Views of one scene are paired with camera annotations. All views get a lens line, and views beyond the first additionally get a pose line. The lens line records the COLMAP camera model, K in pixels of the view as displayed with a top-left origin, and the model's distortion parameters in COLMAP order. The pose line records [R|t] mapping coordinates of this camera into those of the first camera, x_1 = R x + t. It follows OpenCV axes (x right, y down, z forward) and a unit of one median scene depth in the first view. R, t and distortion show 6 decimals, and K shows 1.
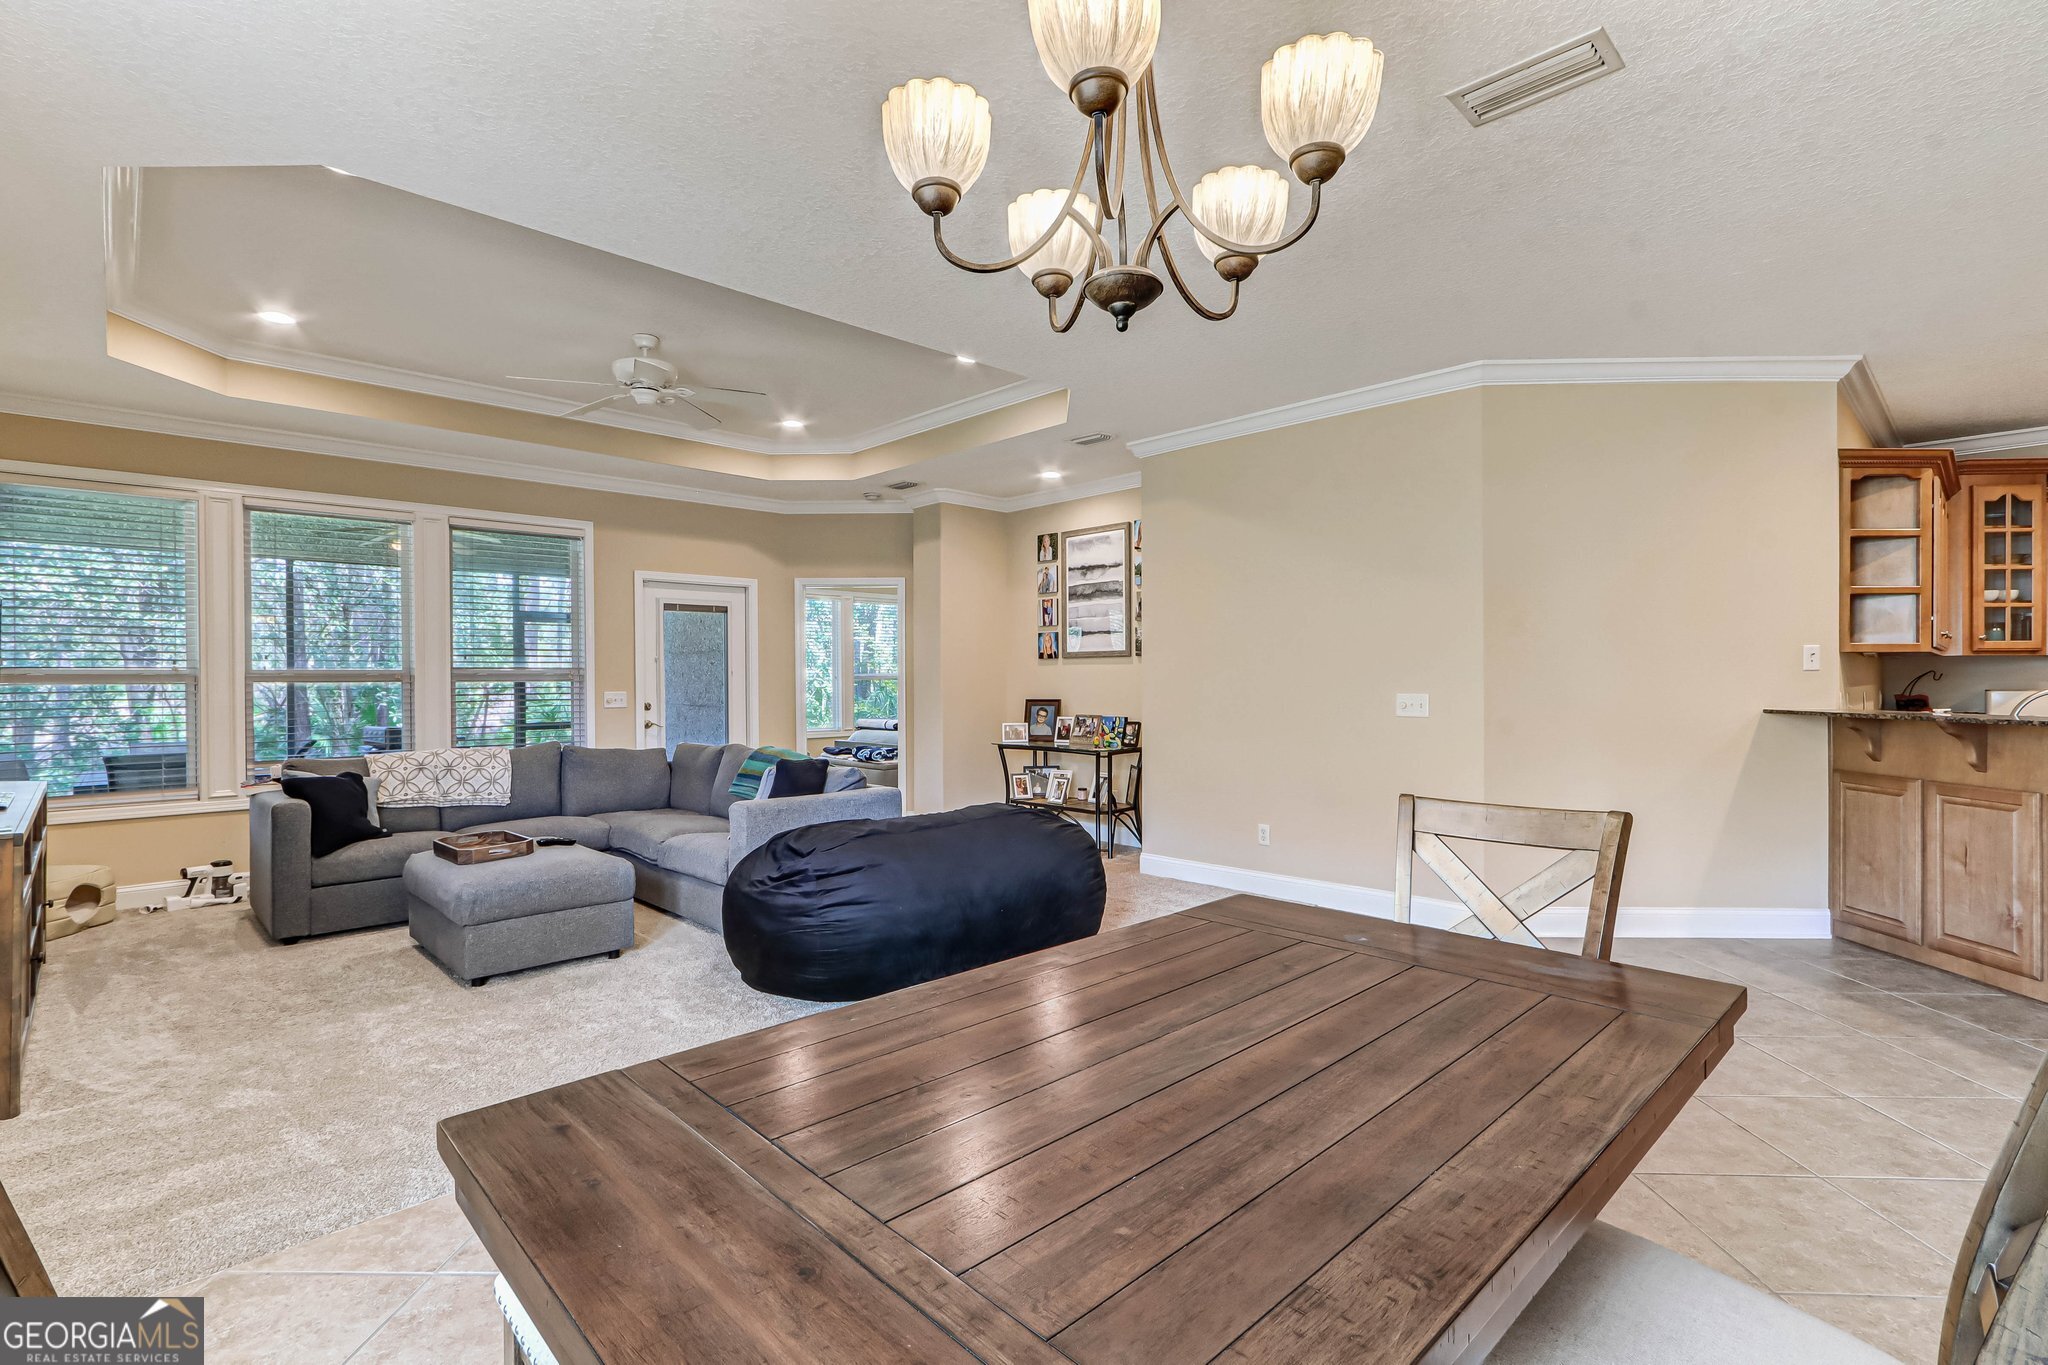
lens RADIAL K [[953.7, 0, 1016.9], [0, 953.7, 688.3], [0, 0, 1]] dist [-0.009646, 0.005279]
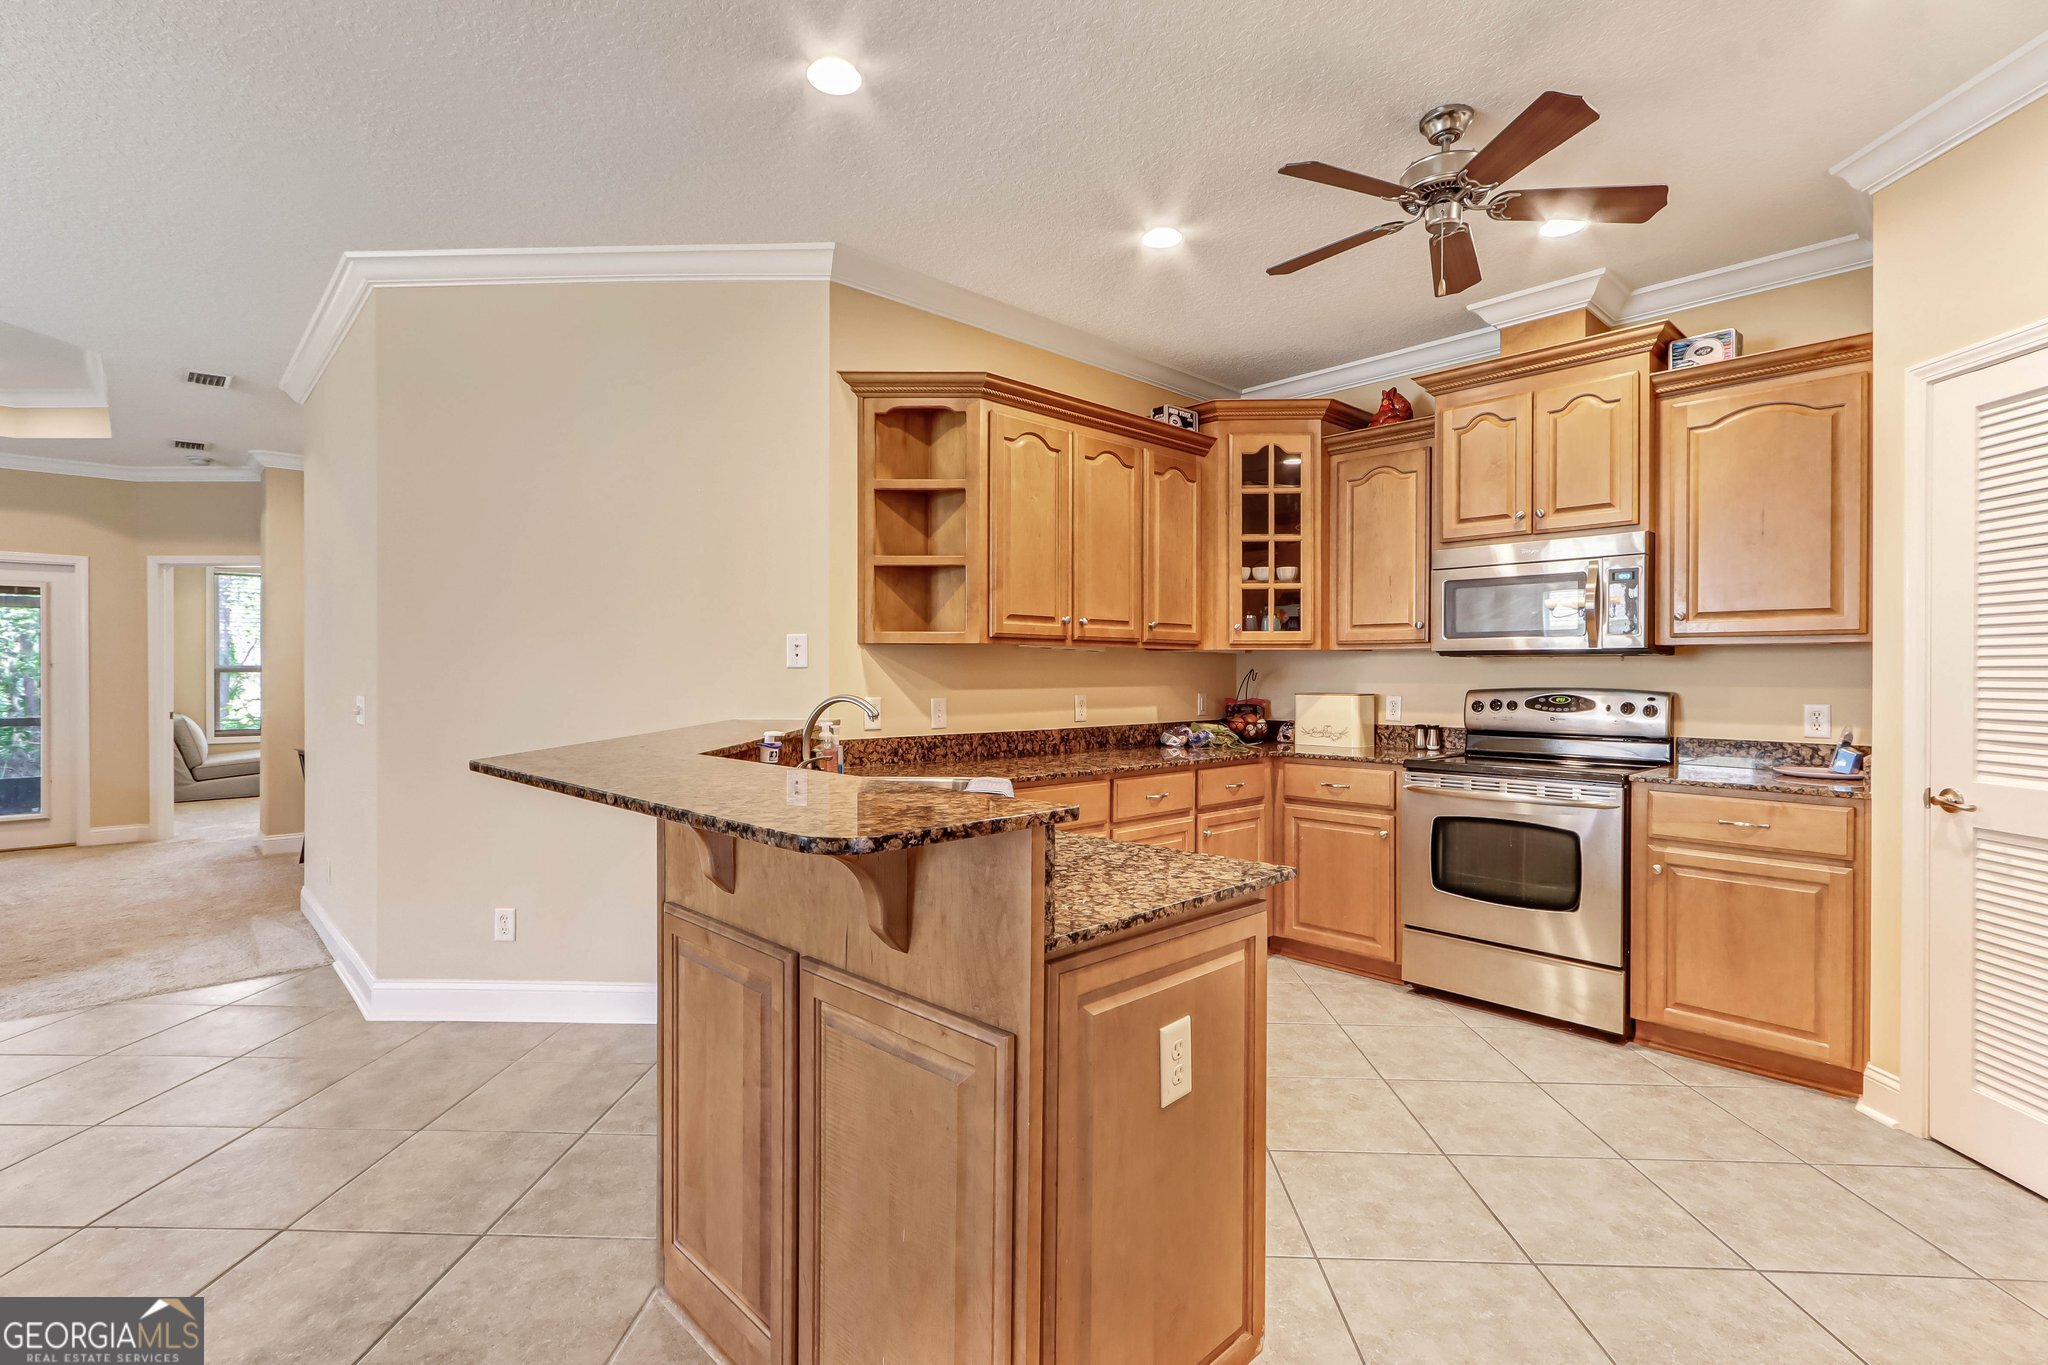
lens RADIAL K [[953.7, 0, 1037.2], [0, 953.7, 679.5], [0, 0, 1]] dist [-0.009646, 0.005279]
pose [[0.999986, 0.005203, -0.001372, 0.655817], [-0.005208, 0.999980, -0.003618, -0.005367], [0.001354, 0.003625, 0.999993, 0.163857]]
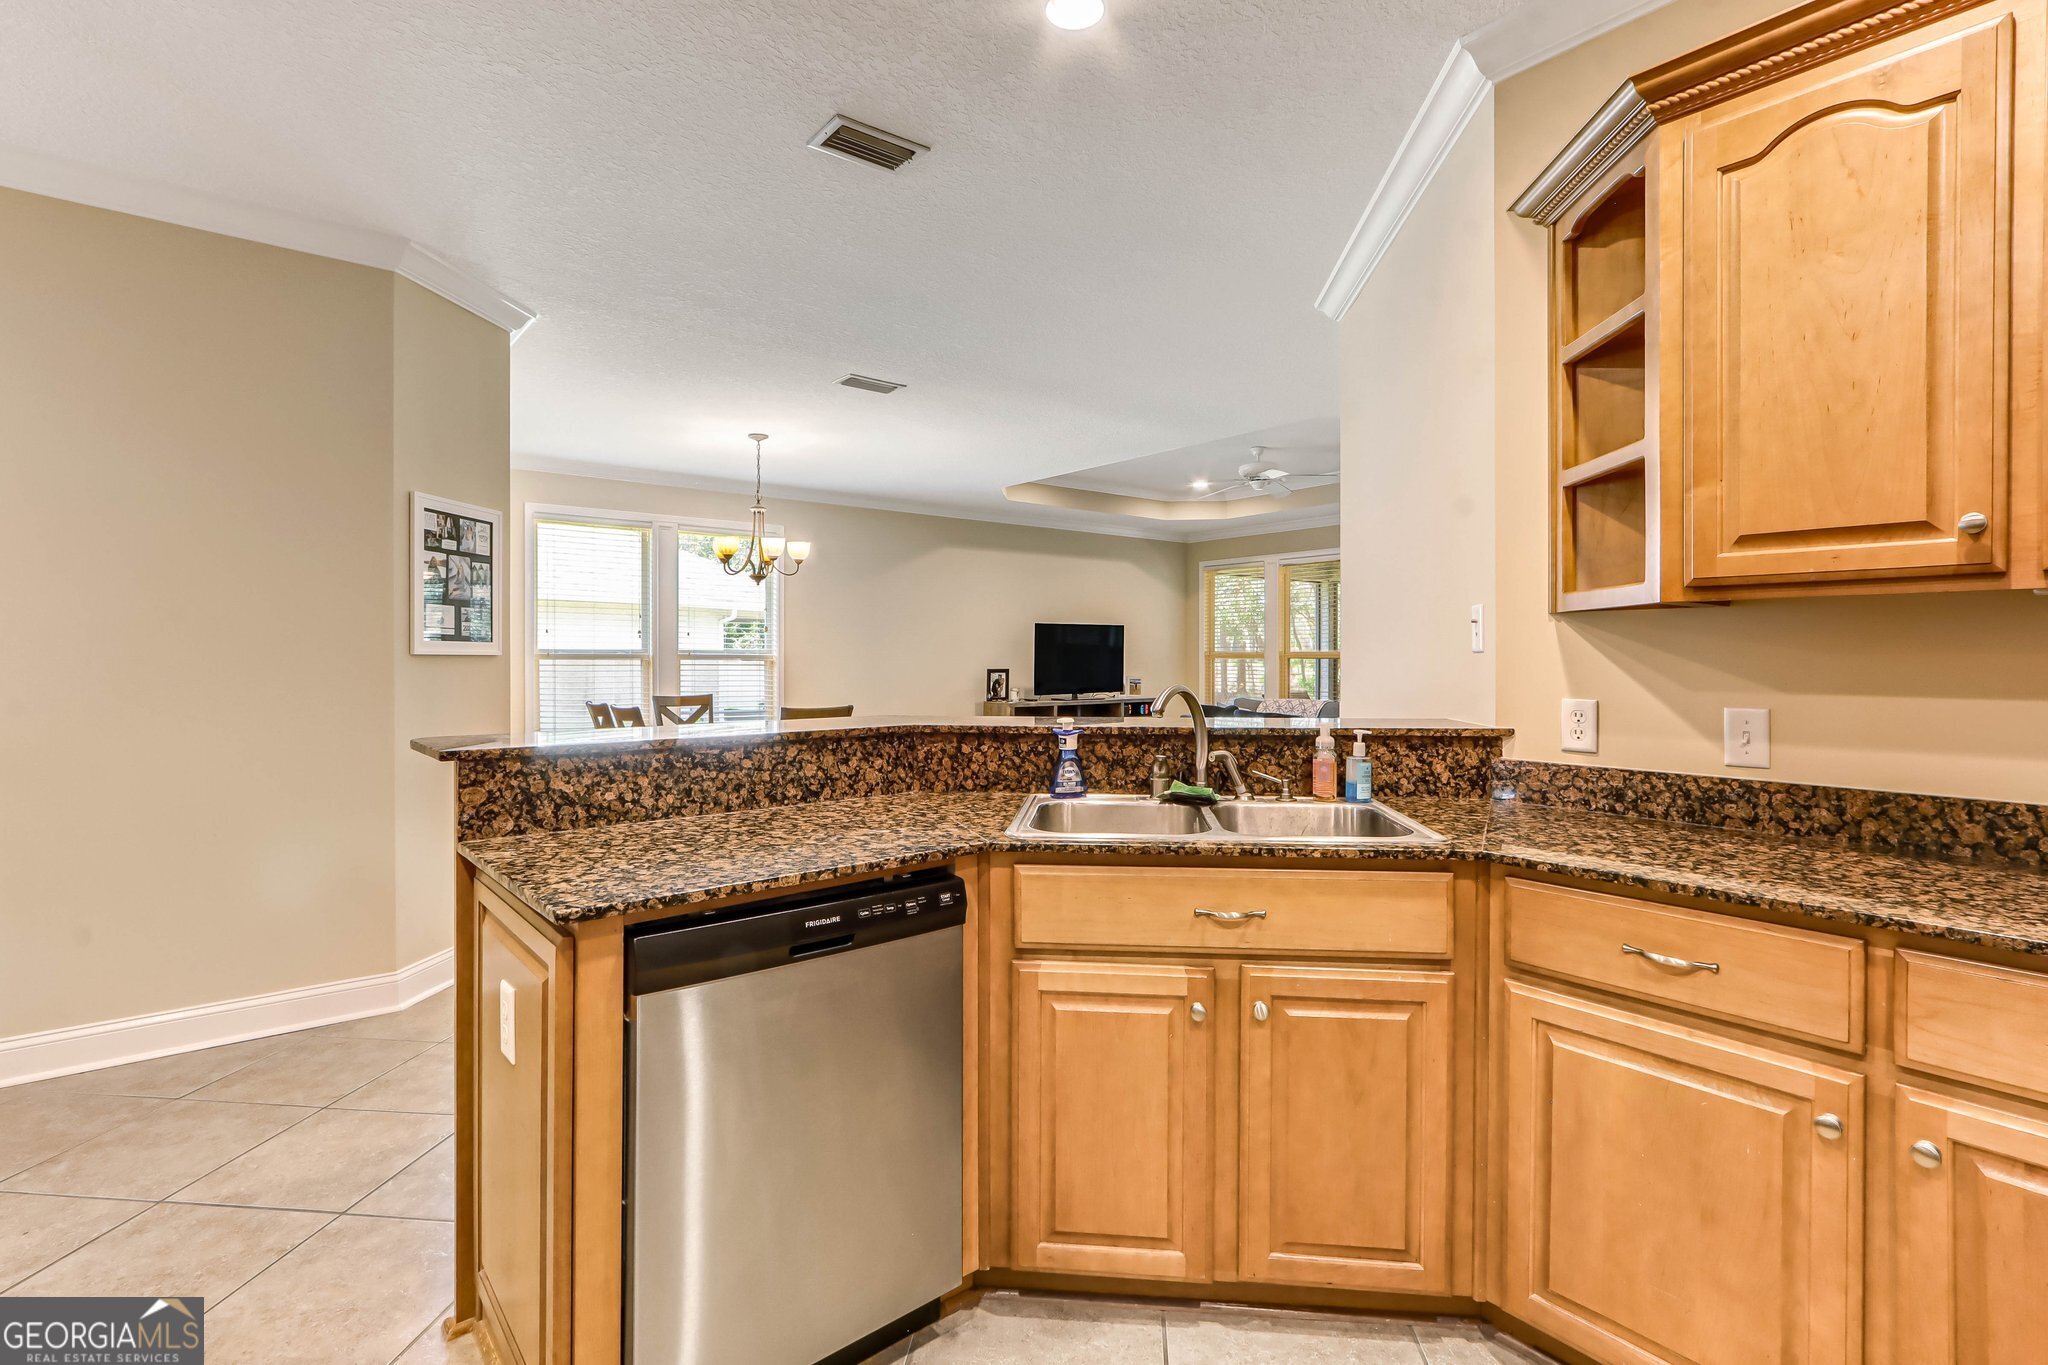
lens RADIAL K [[953.7, 0, 996.9], [0, 953.7, 659.9], [0, 0, 1]] dist [-0.009646, 0.005279]
pose [[-0.105541, 0.007043, -0.994390, 0.897880], [-0.011530, 0.999899, 0.008306, -0.010420], [0.994348, 0.012342, -0.105450, 0.512597]]
